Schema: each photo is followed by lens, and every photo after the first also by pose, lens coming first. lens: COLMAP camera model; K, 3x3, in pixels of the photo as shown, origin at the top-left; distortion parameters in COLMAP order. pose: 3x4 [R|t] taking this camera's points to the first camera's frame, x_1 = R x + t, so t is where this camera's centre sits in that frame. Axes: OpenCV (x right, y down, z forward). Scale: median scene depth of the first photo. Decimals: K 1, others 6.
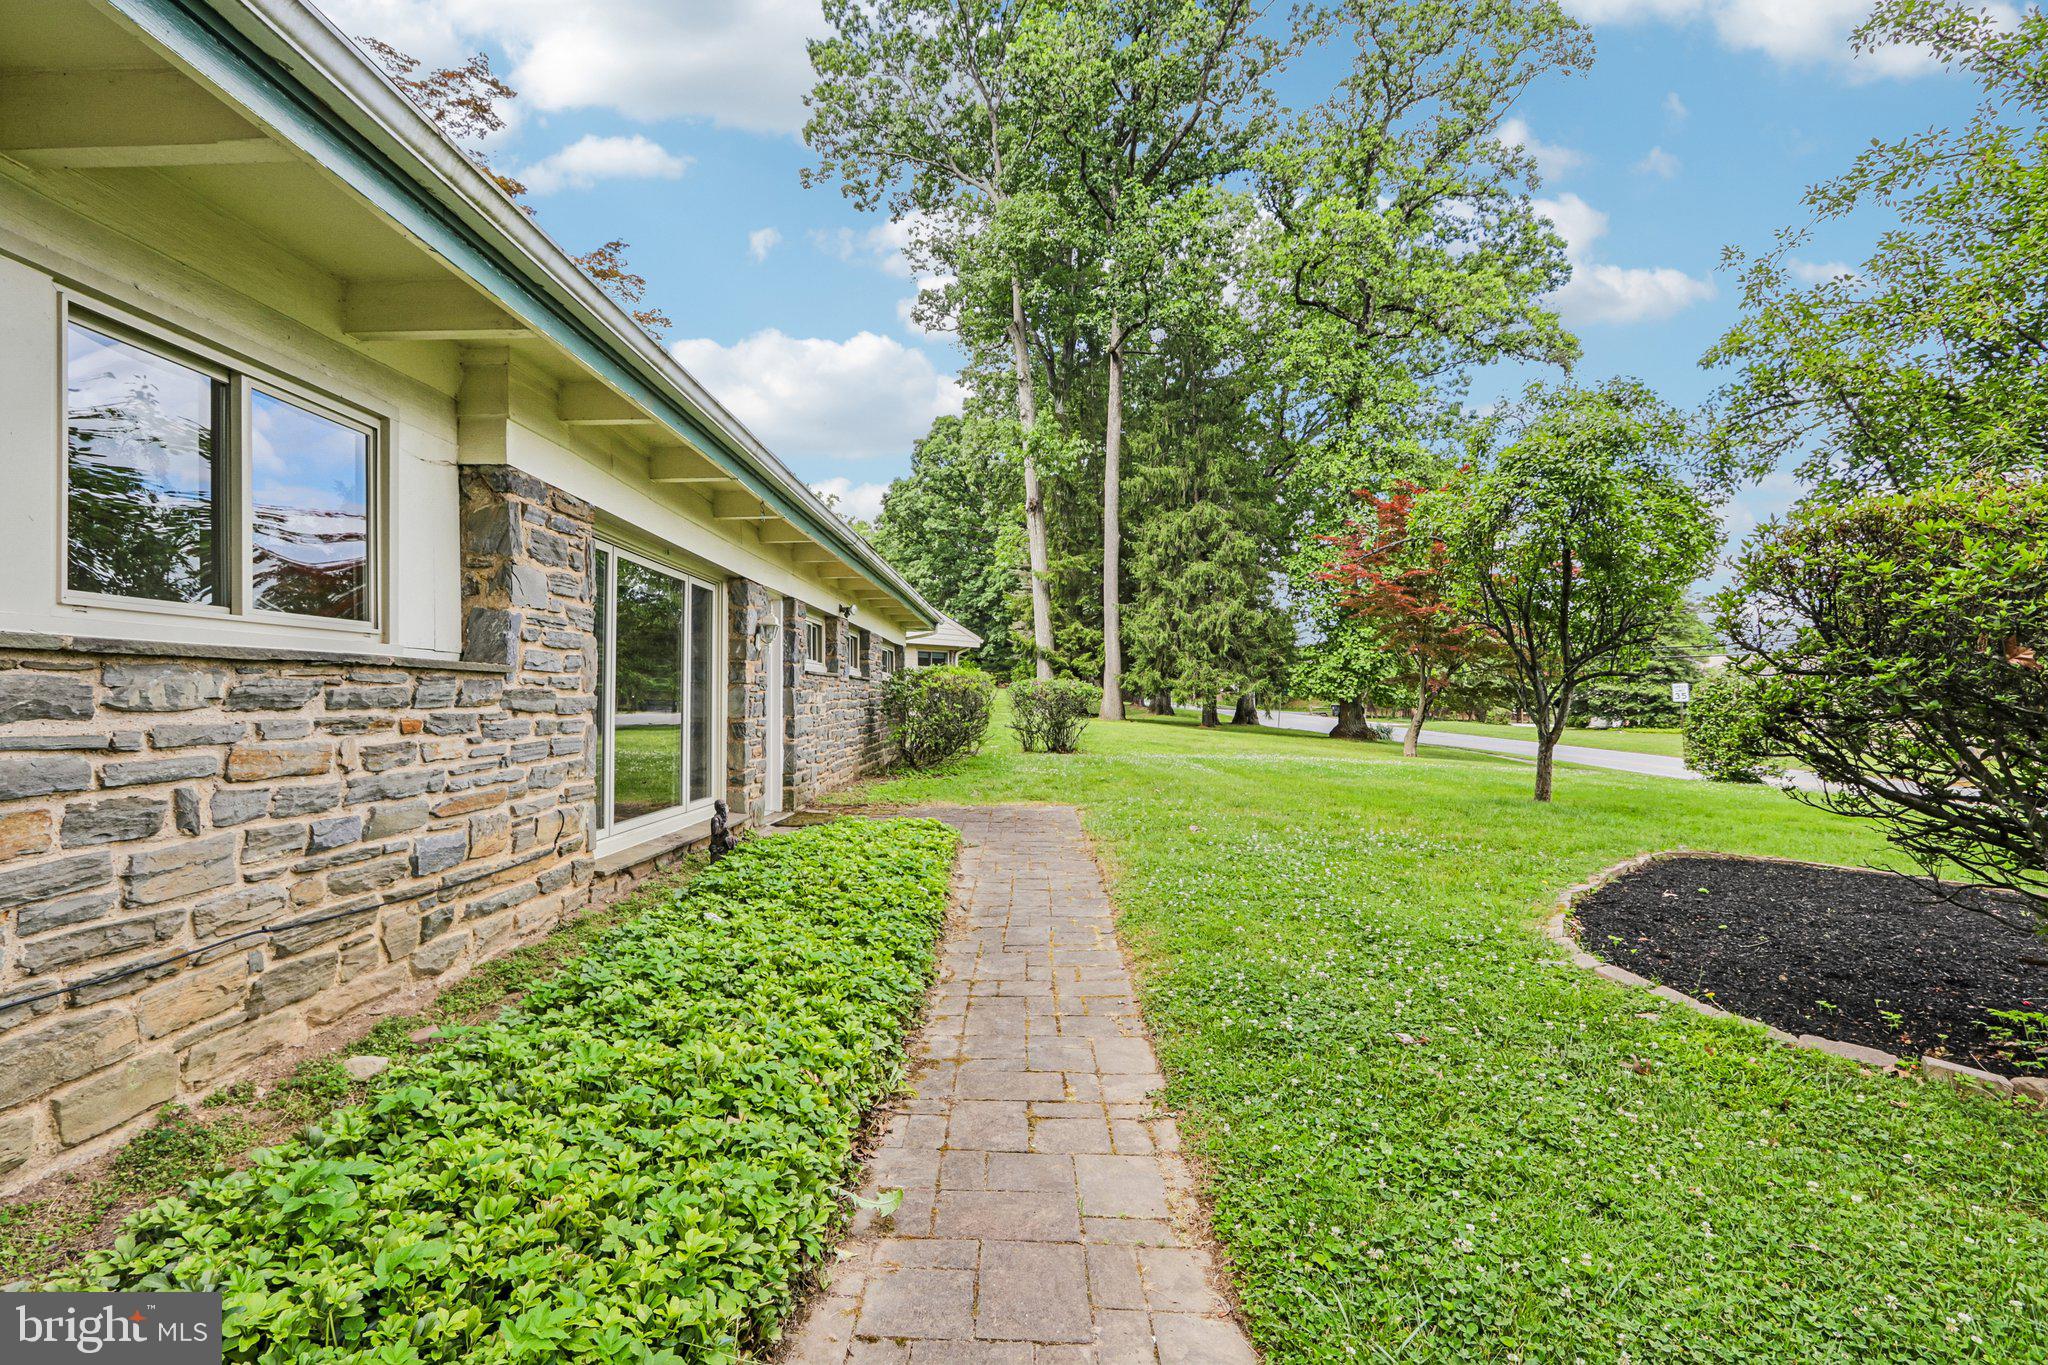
lens RADIAL K [[1042.0, 0, 1024.0], [0, 1042.0, 682.5], [0, 0, 1]] dist [-0.003701, -0.000150]
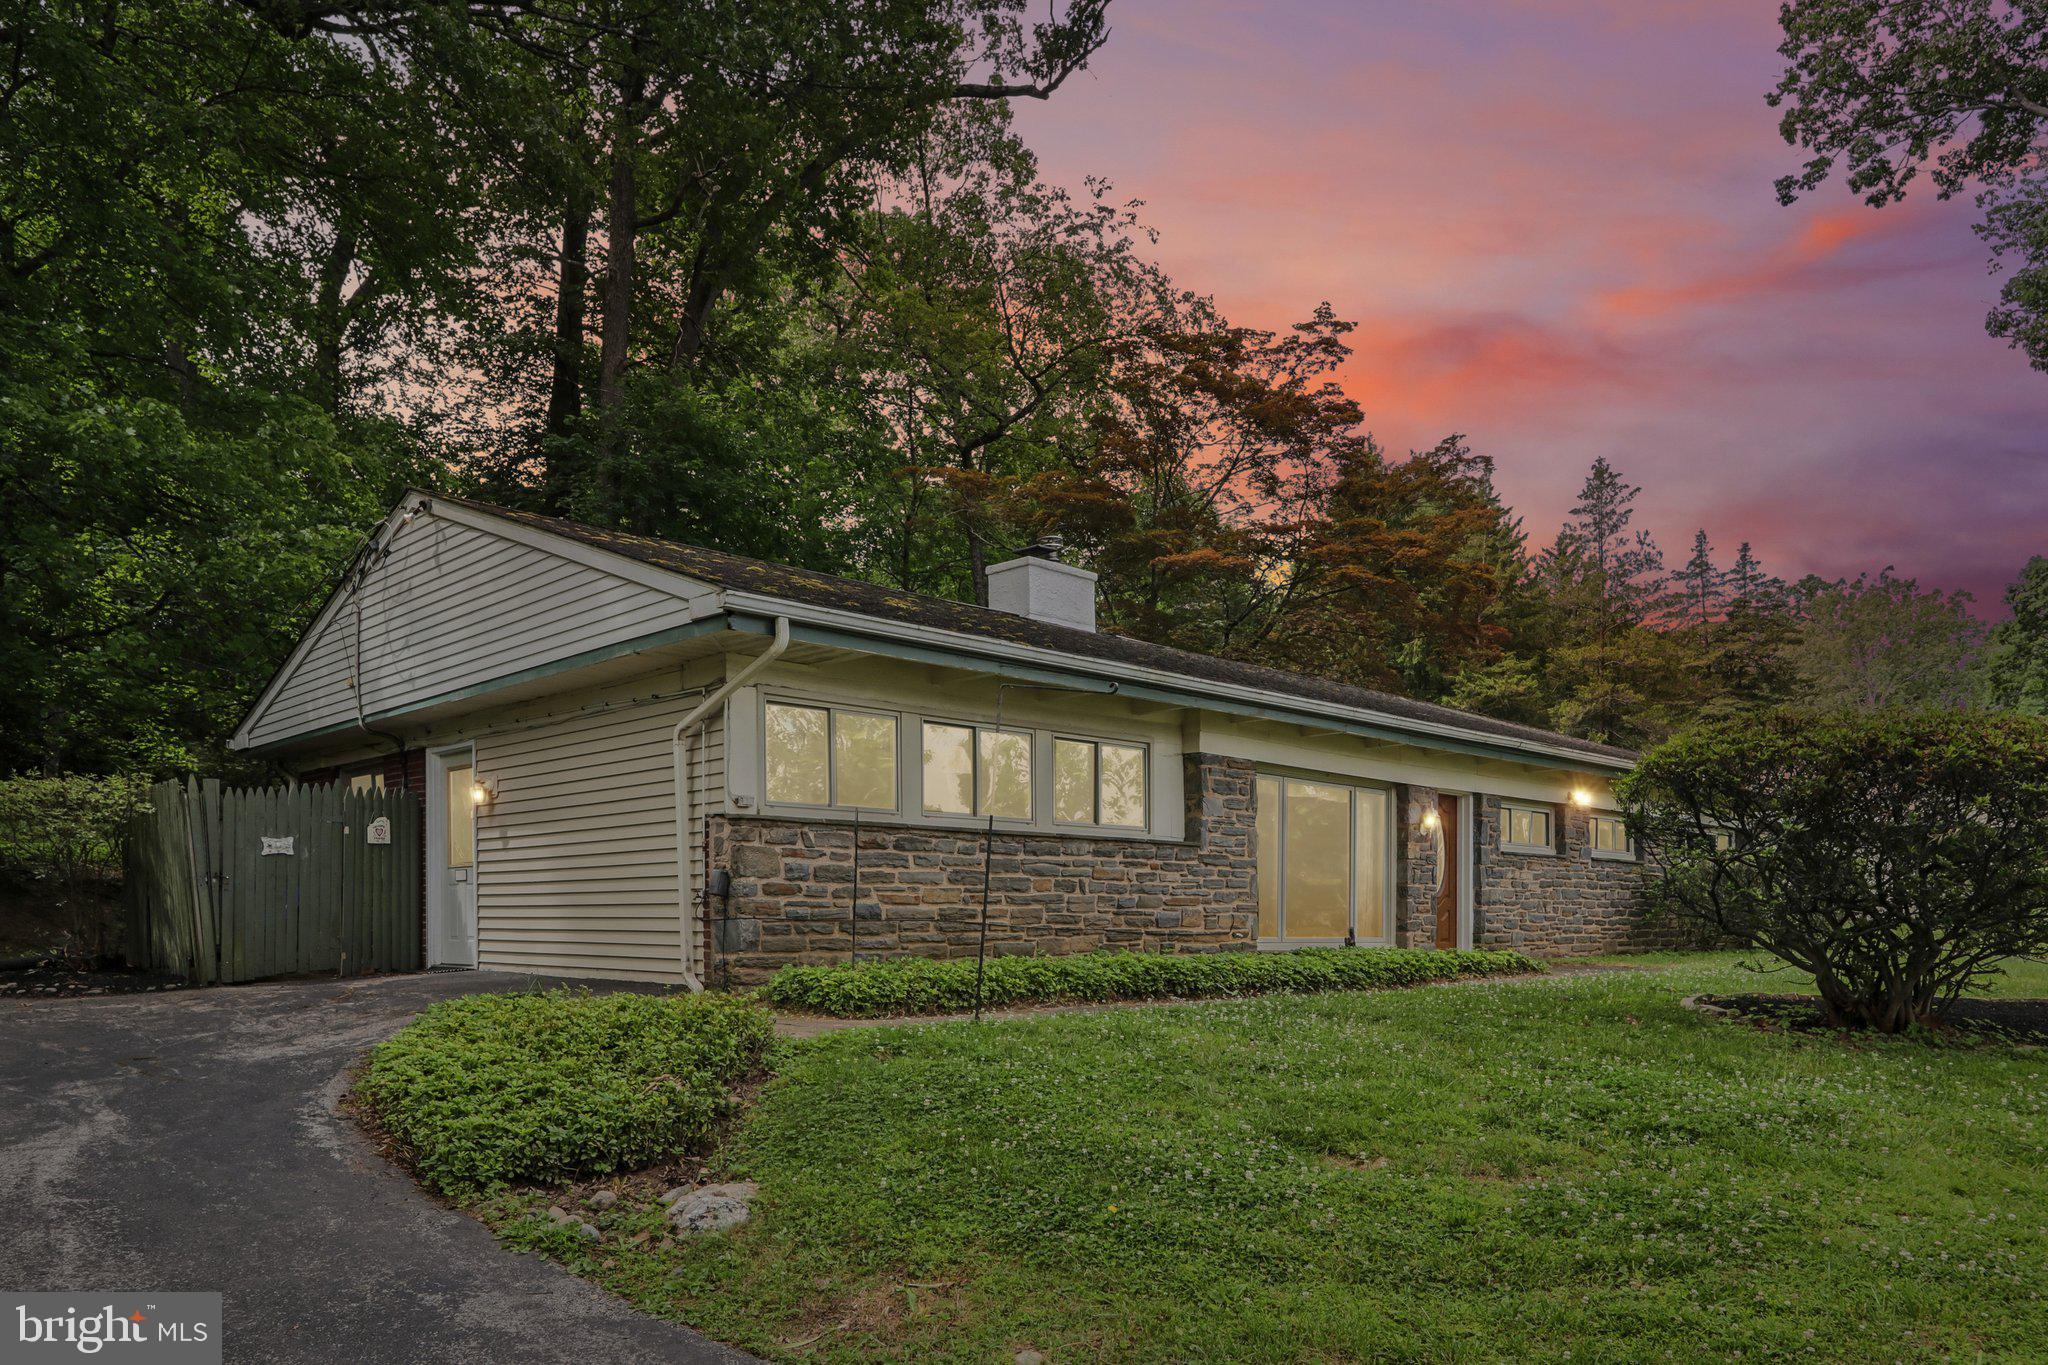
lens RADIAL K [[1358.5, 0, 1024.0], [0, 1358.5, 682.5], [0, 0, 1]] dist [-0.094101, -0.000144]
pose [[0.722053, -0.112426, -0.682642, 1.389611], [0.004594, 0.987465, -0.157770, 0.111629], [0.691823, 0.110782, 0.713518, -1.522231]]
